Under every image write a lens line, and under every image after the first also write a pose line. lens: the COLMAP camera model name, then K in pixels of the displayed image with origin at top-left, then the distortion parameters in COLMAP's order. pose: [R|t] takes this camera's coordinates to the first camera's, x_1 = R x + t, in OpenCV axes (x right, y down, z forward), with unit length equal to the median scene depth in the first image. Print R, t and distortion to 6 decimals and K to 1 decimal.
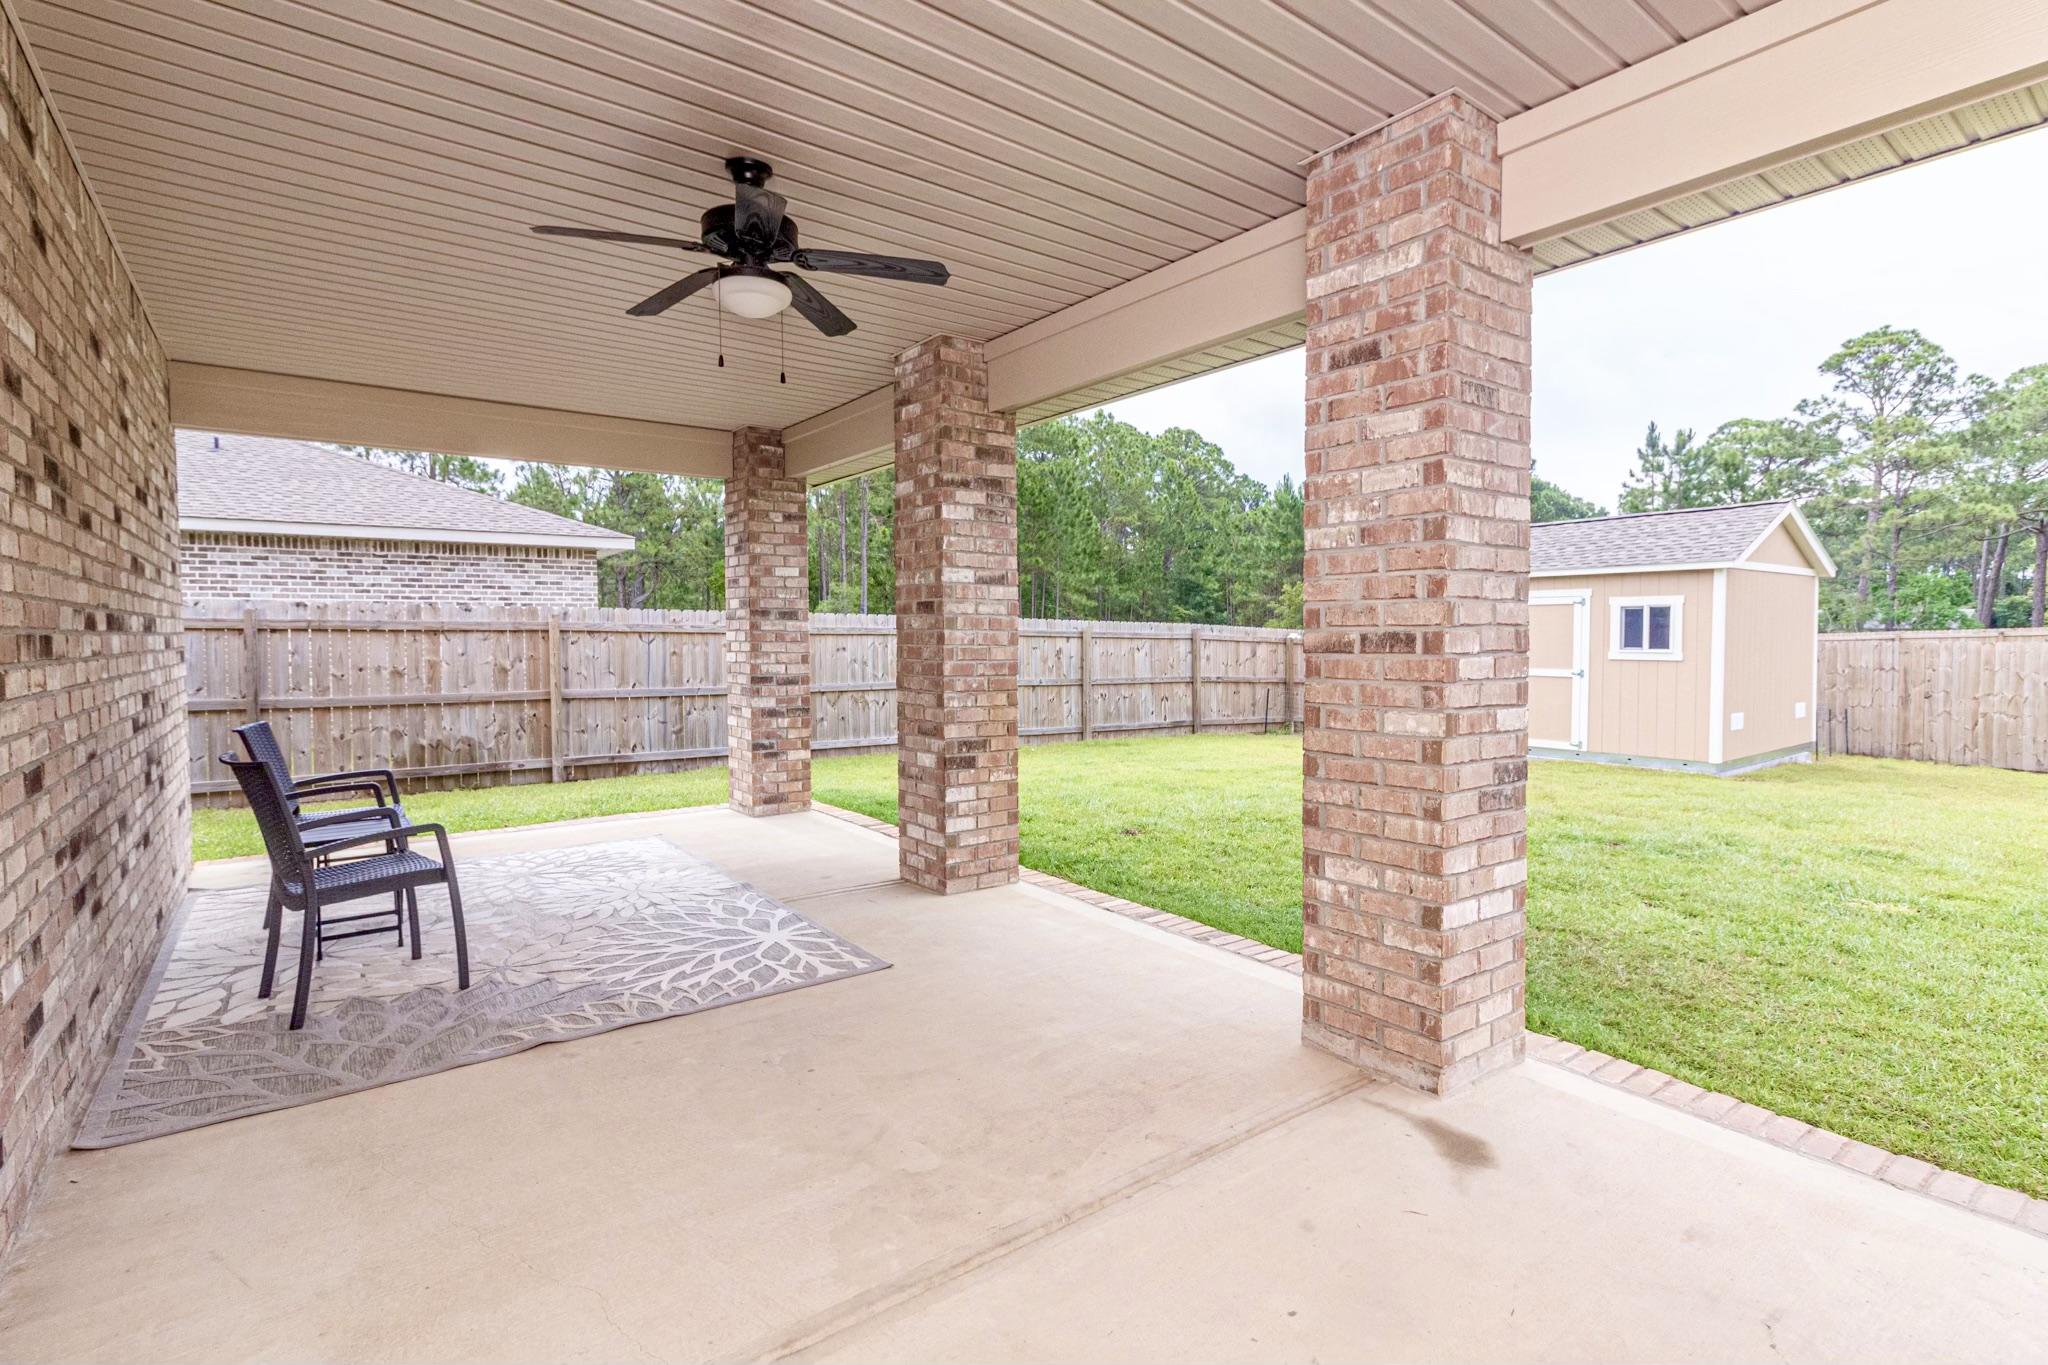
lens RADIAL K [[956.9, 0, 1022.4], [0, 956.9, 662.6], [0, 0, 1]] dist [0.005236, 0.001437]
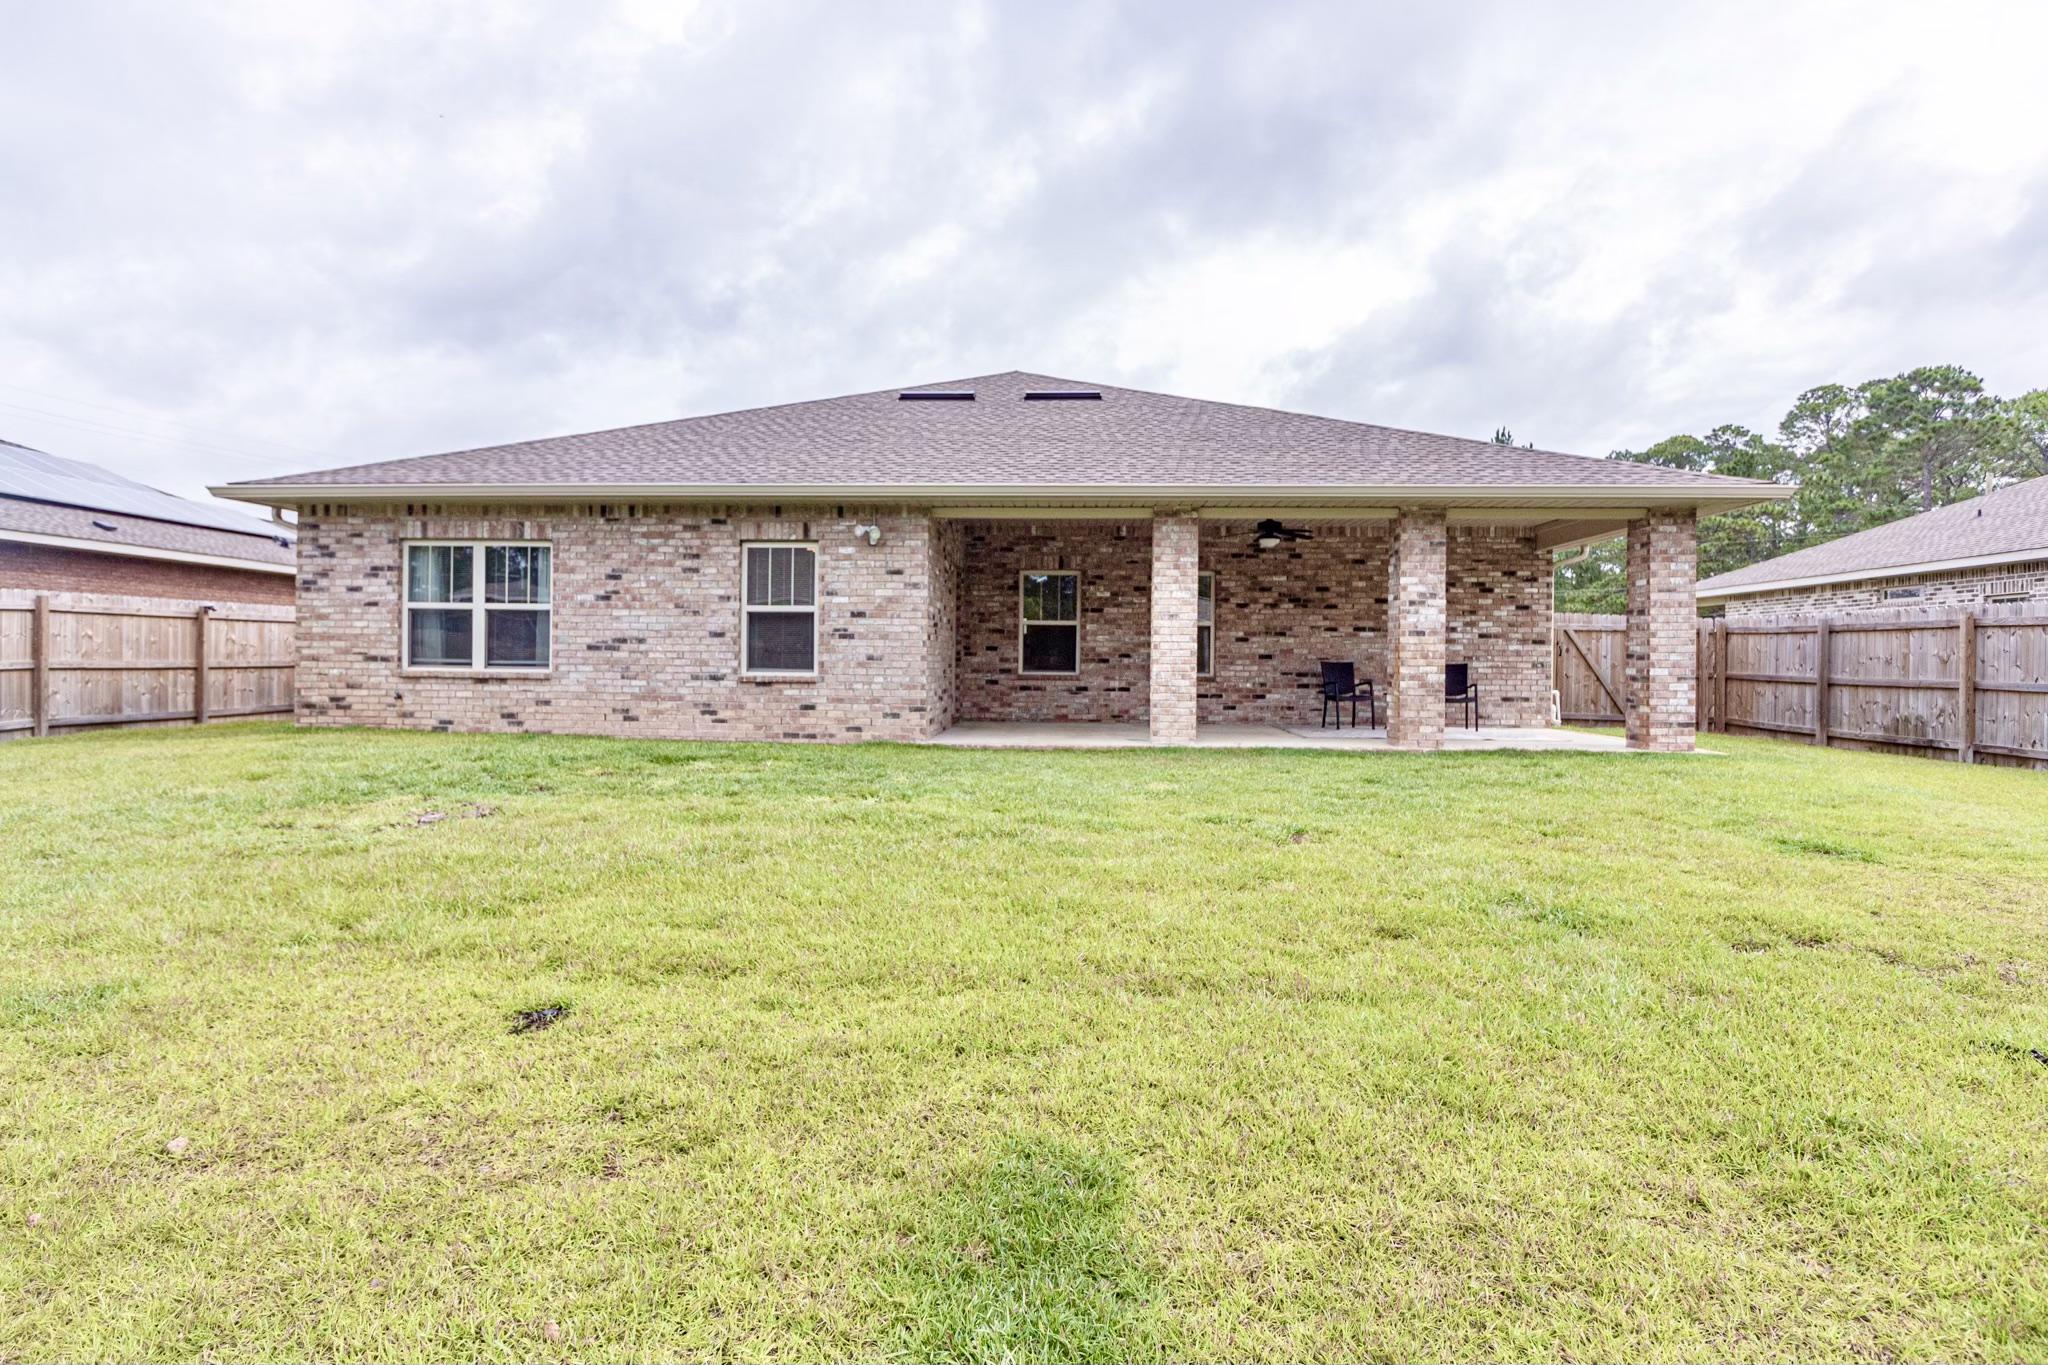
lens RADIAL K [[1080.5, 0, 1019.3], [0, 1080.5, 679.6], [0, 0, 1]] dist [-0.003840, -0.001485]
pose [[-0.642481, 0.009877, -0.766238, 1.356963], [-0.029709, 0.998844, 0.037786, 0.016059], [0.765725, 0.047040, -0.641445, 1.113734]]
